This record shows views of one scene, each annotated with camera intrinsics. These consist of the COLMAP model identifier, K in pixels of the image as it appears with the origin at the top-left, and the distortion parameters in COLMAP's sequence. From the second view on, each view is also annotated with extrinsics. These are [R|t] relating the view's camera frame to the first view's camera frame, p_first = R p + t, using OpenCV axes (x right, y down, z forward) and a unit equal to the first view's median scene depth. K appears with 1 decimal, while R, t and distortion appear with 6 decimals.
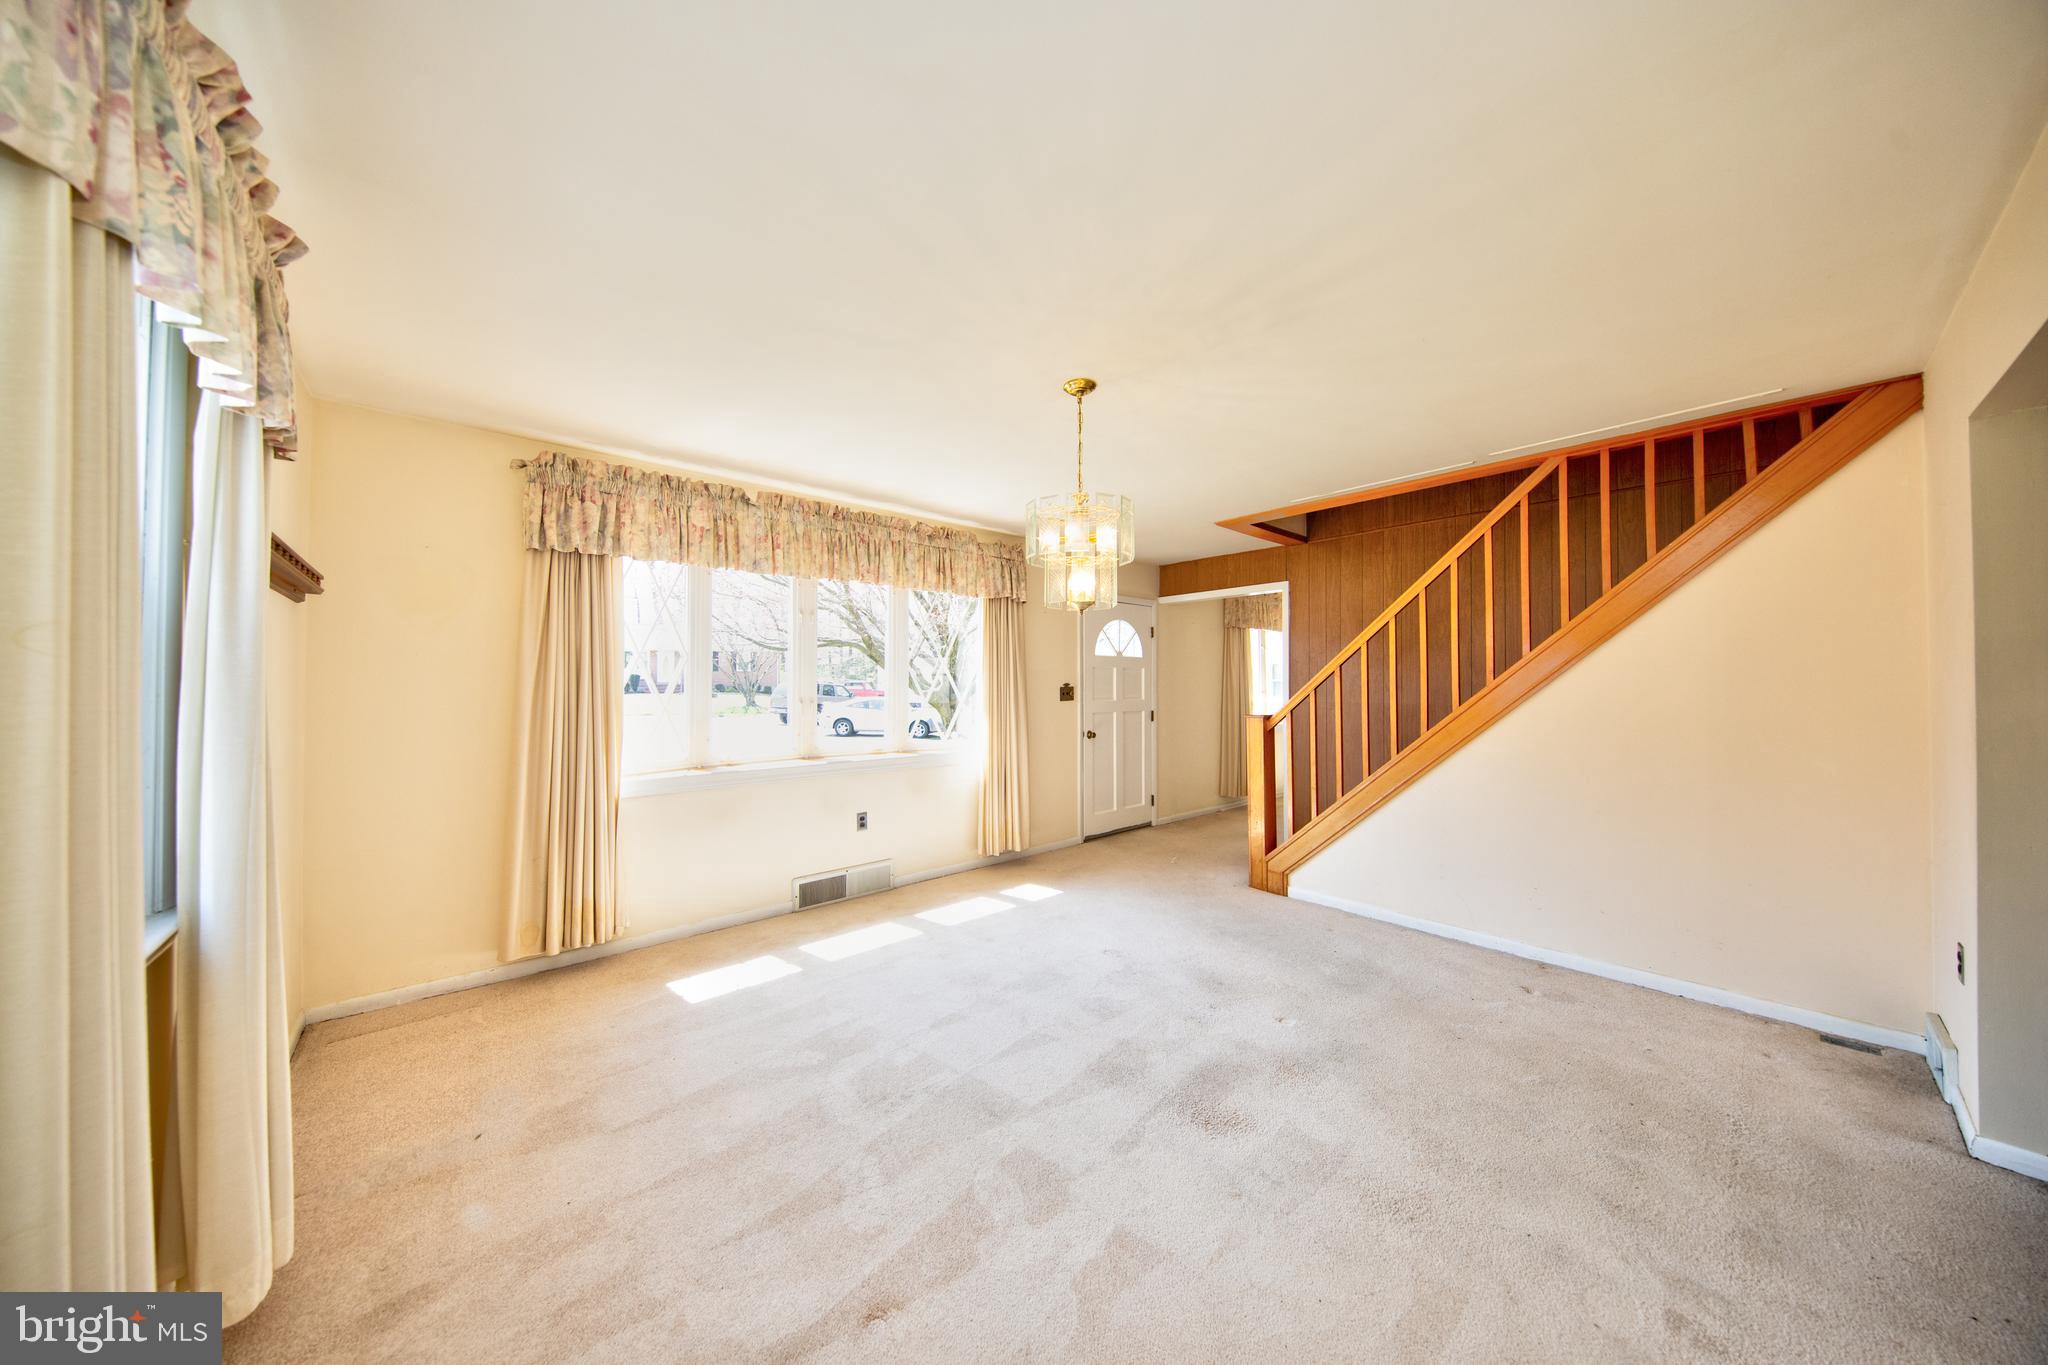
lens RADIAL K [[636.2, 0, 1005.3], [0, 636.2, 682.8], [0, 0, 1]] dist [-0.000430, -0.000017]
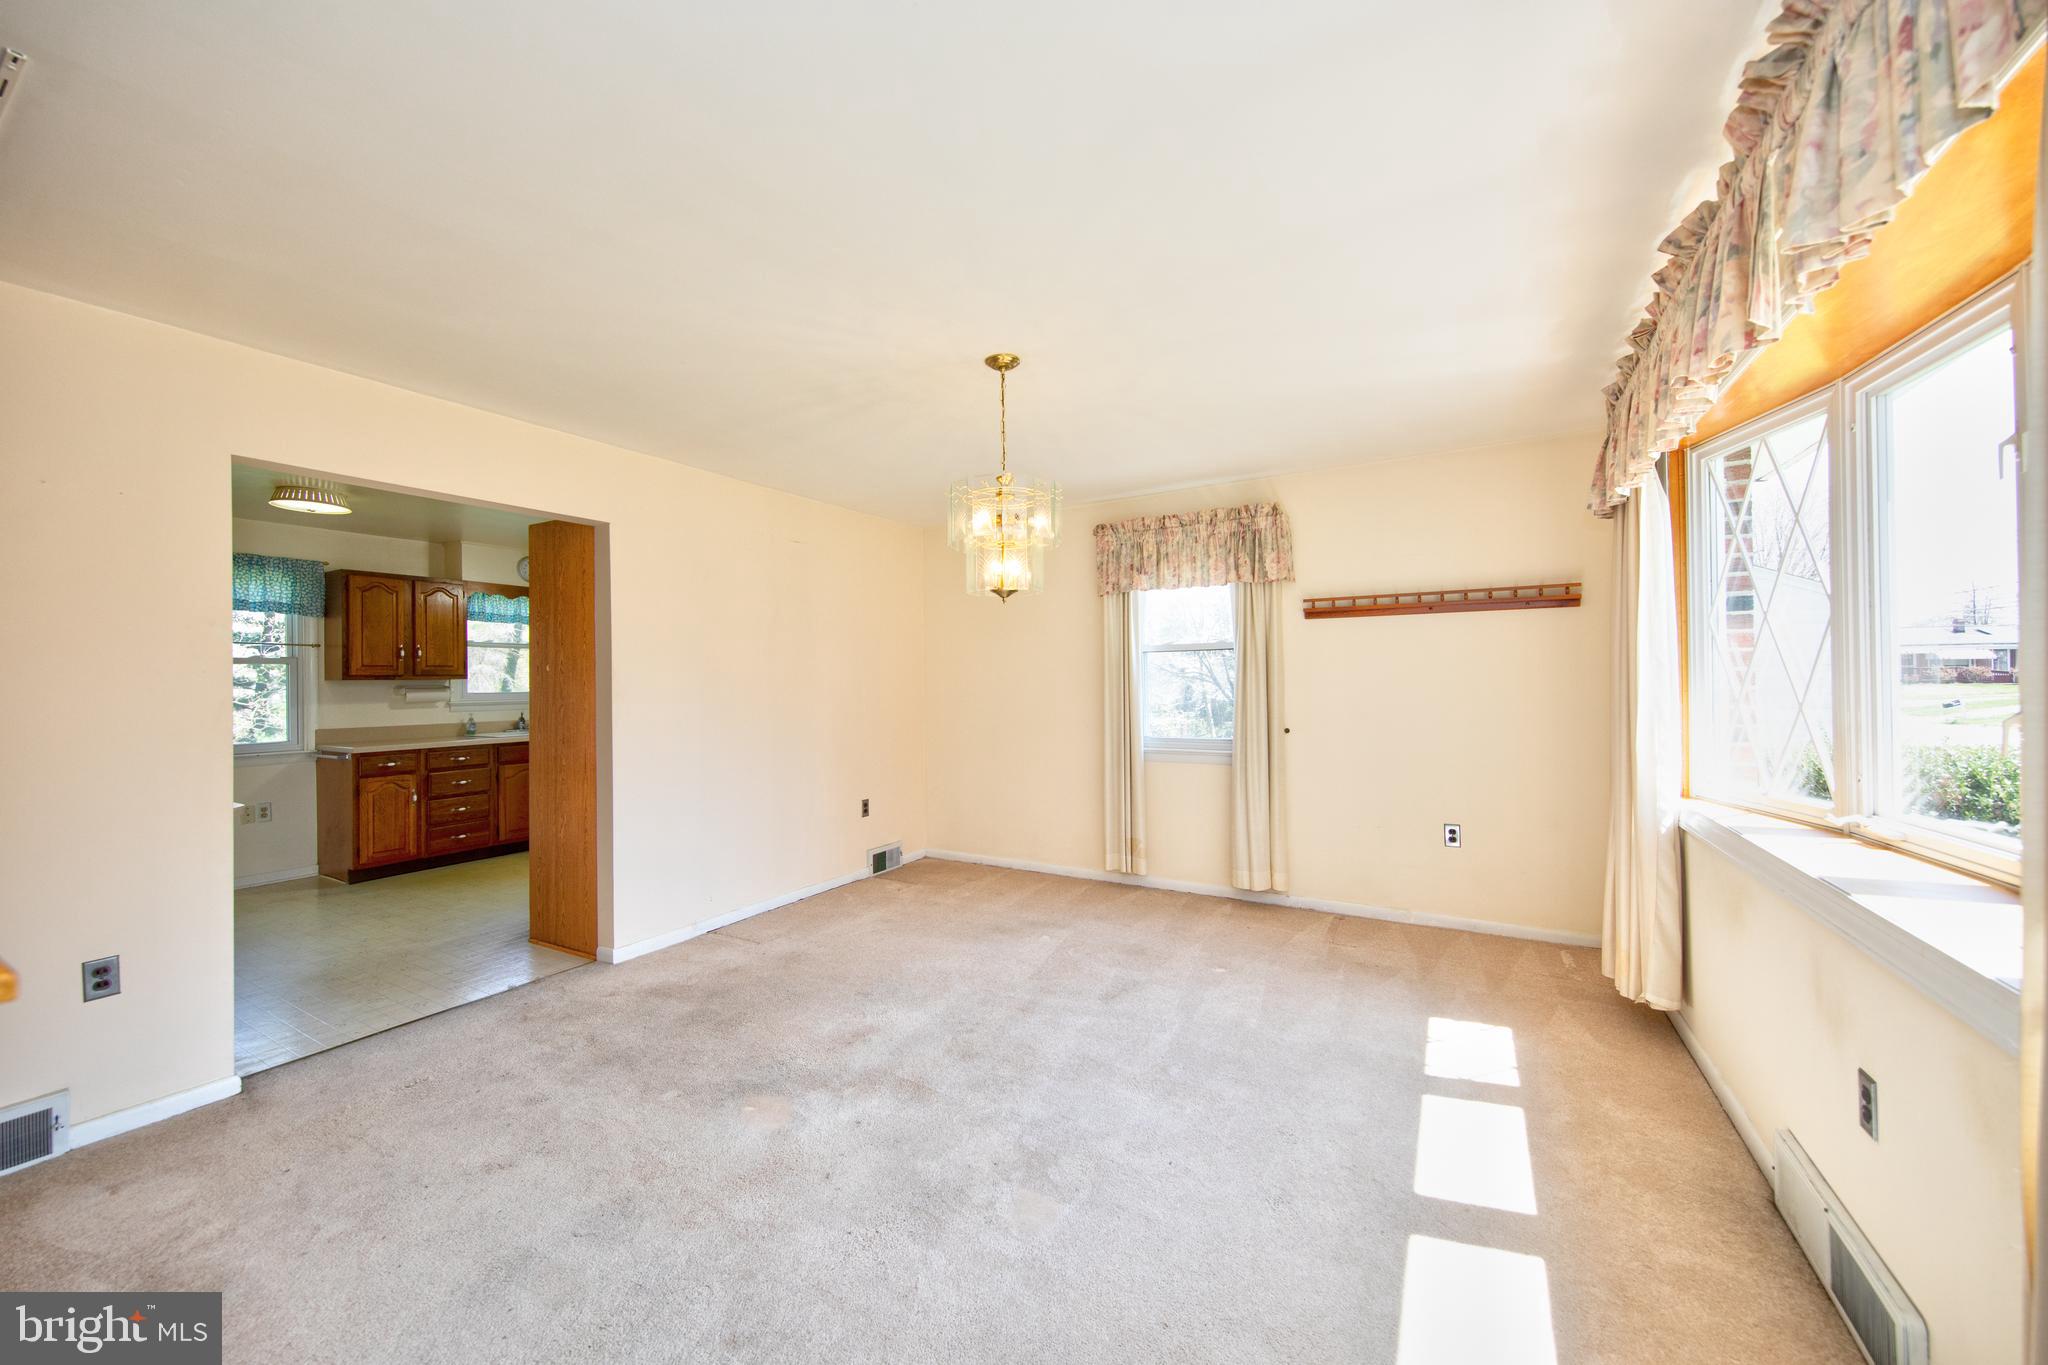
lens RADIAL K [[746.7, 0, 1013.3], [0, 746.7, 673.9], [0, 0, 1]] dist [-0.002800, -0.000517]
pose [[-0.940294, 0.015724, -0.340000, 0.343581], [0.019839, 0.999766, -0.008630, 0.000069], [0.339784, -0.014860, -0.940386, 1.416063]]
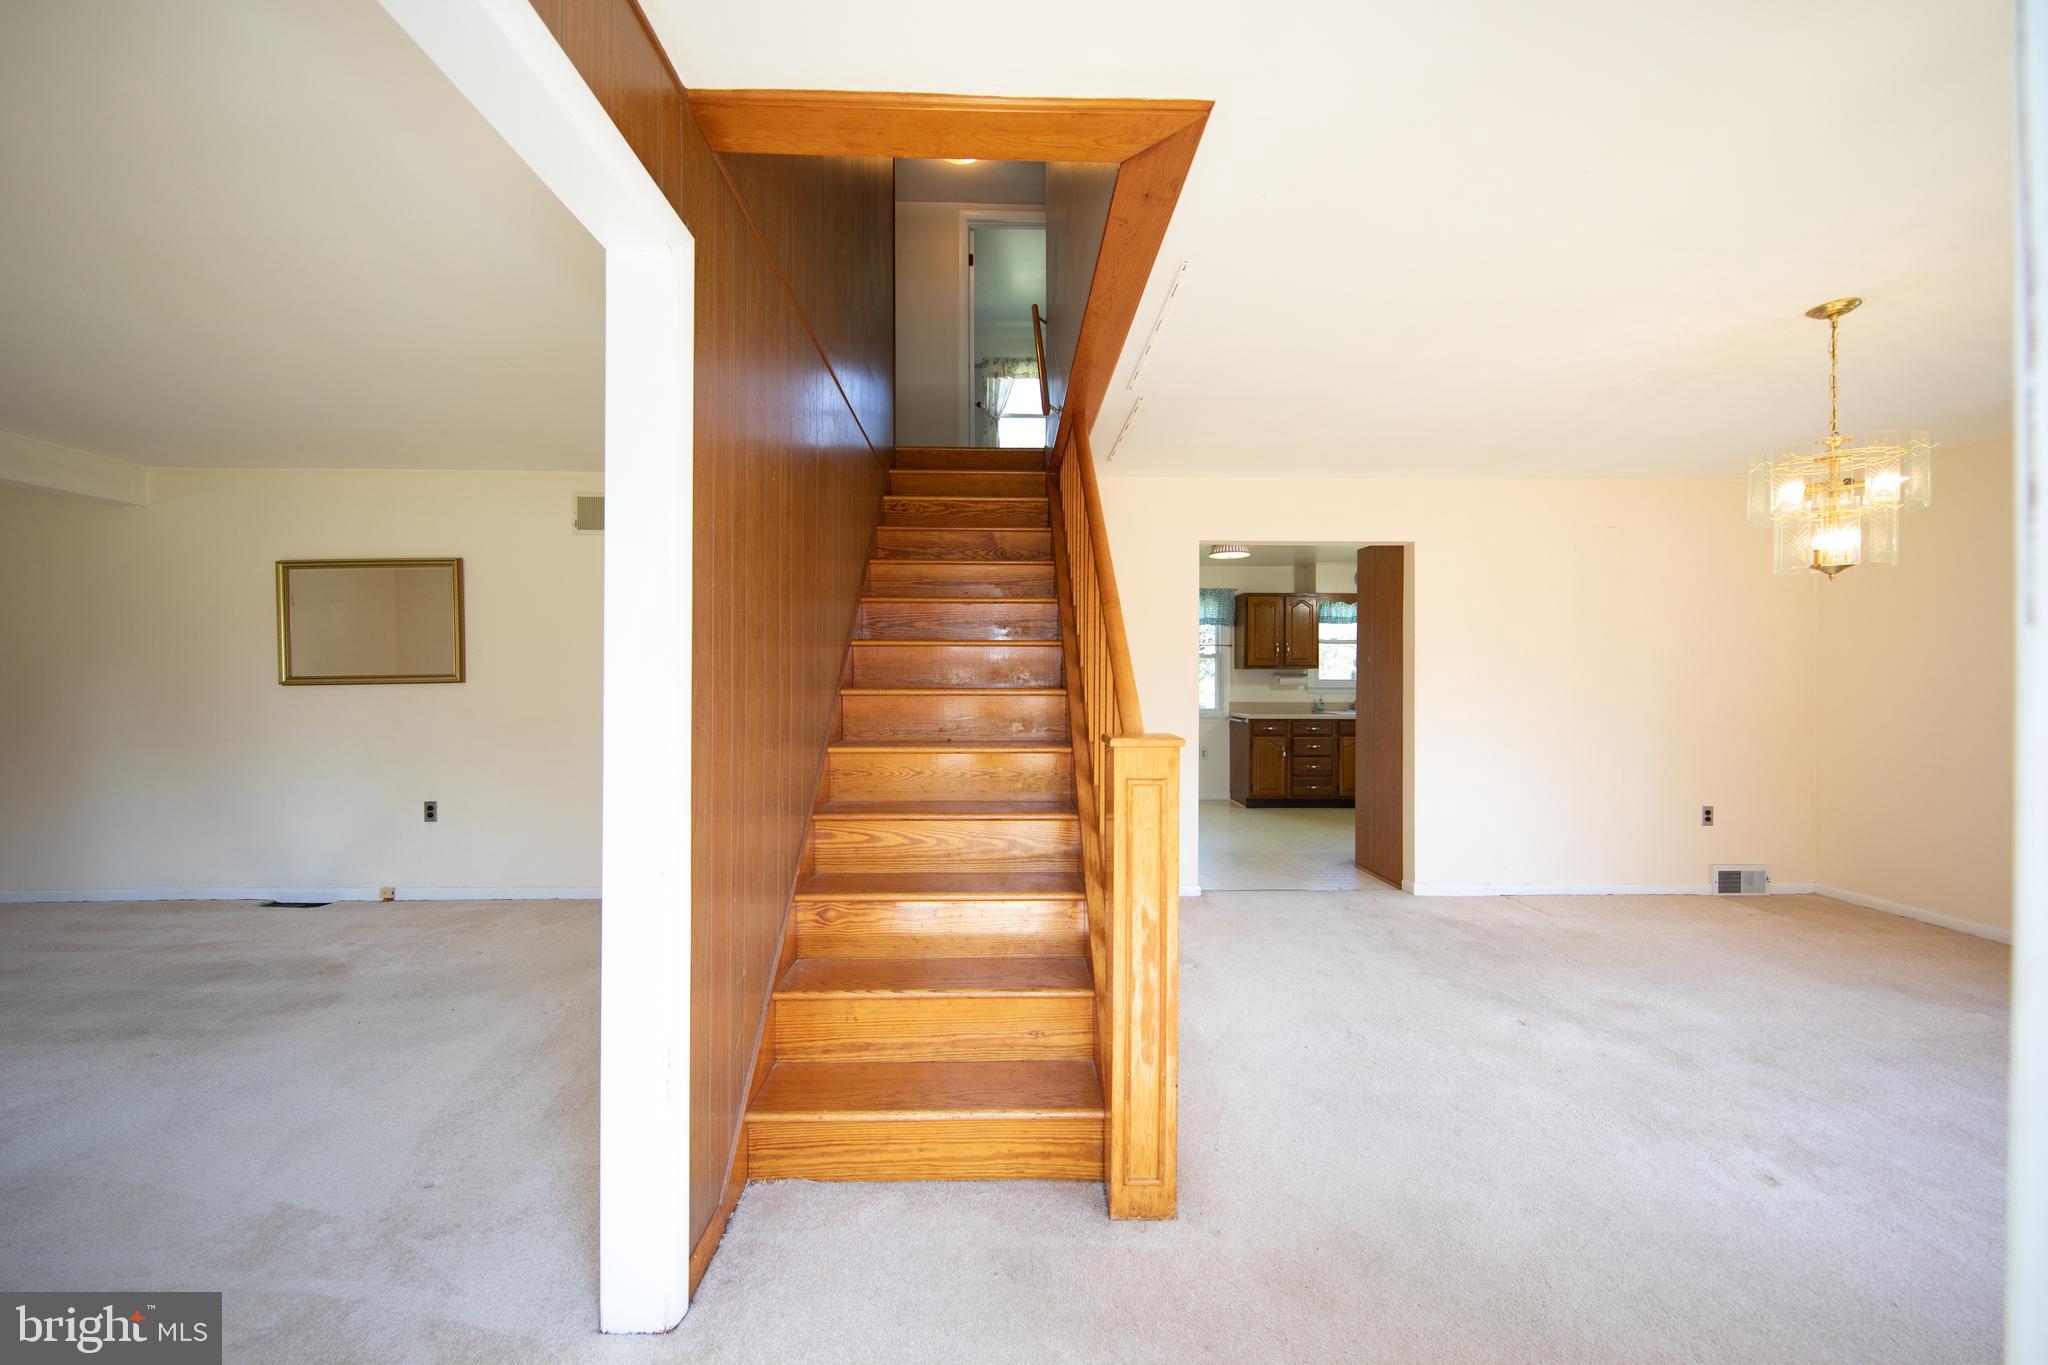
lens RADIAL K [[746.7, 0, 1017.6], [0, 746.7, 684.1], [0, 0, 1]] dist [-0.002800, -0.000517]
pose [[-0.781194, -0.000360, 0.624288, 0.253817], [0.000783, 0.999998, 0.001557, 0.013799], [-0.624288, 0.001706, -0.781192, 1.675129]]
